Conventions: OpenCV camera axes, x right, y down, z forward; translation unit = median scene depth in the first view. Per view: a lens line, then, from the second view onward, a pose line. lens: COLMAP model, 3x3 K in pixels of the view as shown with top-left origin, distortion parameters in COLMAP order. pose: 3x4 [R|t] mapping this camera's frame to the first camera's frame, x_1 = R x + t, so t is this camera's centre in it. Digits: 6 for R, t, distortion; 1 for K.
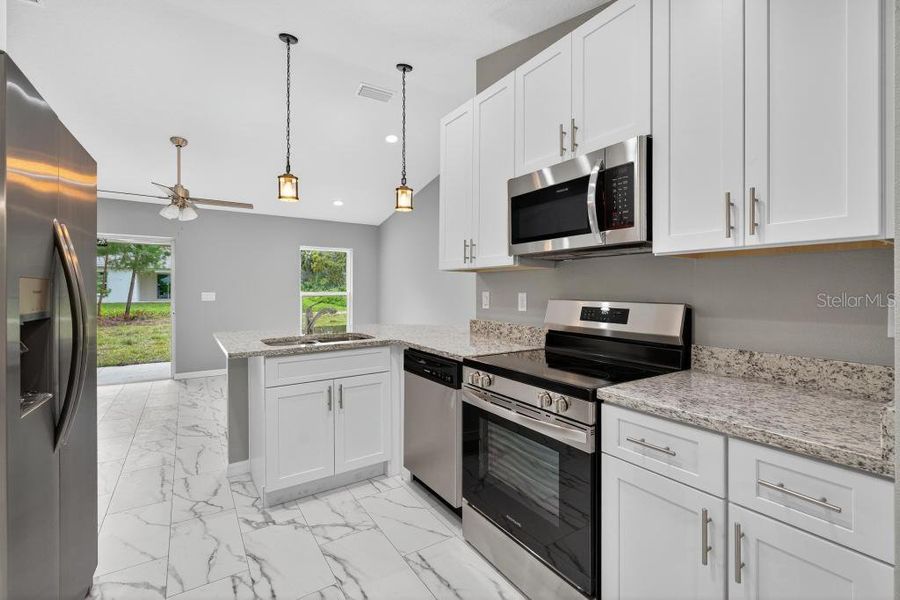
lens RADIAL K [[394.2, 0, 438.0], [0, 394.2, 288.7], [0, 0, 1]] dist [-0.000829, -0.000173]
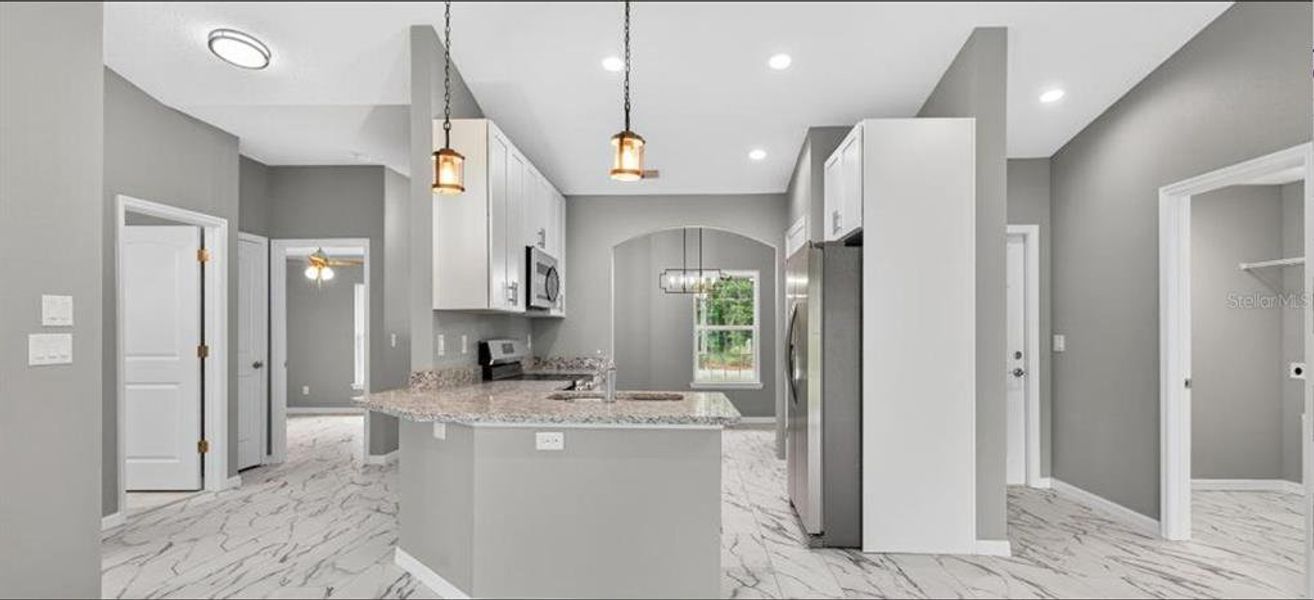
lens RADIAL K [[640.6, 0, 658.7], [0, 640.6, 327.5], [0, 0, 1]] dist [-0.000406, -0.000015]
pose [[-0.811110, 0.003535, 0.584883, -1.341601], [0.003112, 0.999994, -0.001729, -0.007330], [-0.584886, 0.000417, -0.811116, 2.401211]]
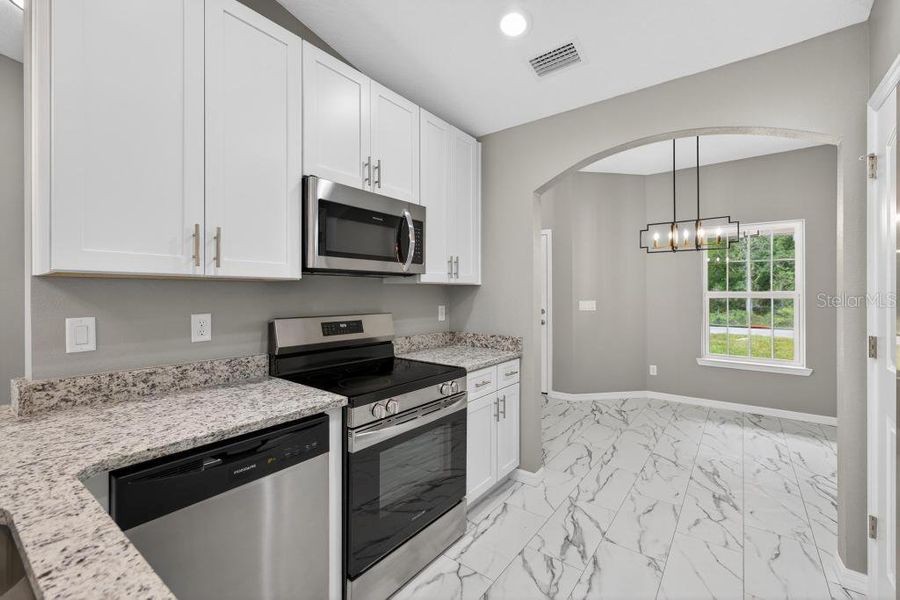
lens RADIAL K [[378.8, 0, 447.6], [0, 378.8, 291.9], [0, 0, 1]] dist [0.002121, 0.000001]
pose [[-0.330076, 0.006605, 0.943931, -0.647568], [0.005000, 0.999974, -0.005249, -0.026842], [-0.943941, 0.002987, -0.330100, 0.978538]]
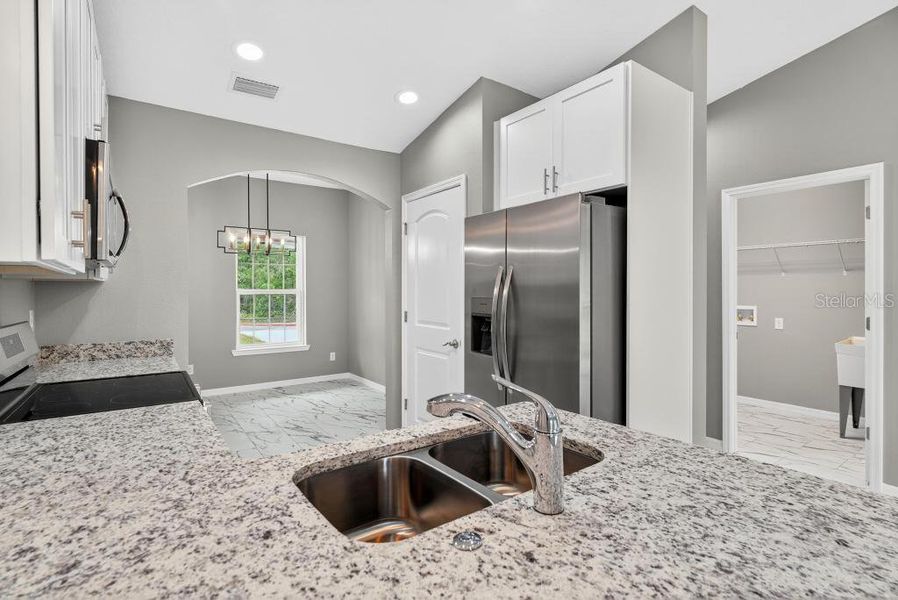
lens RADIAL K [[445.5, 0, 460.8], [0, 445.5, 289.0], [0, 0, 1]] dist [-0.001077, -0.000471]
pose [[-0.998640, 0.003653, -0.052011, -0.358913], [0.003438, 0.999985, 0.004226, -0.037869], [0.052025, 0.004041, -0.998638, 1.721413]]
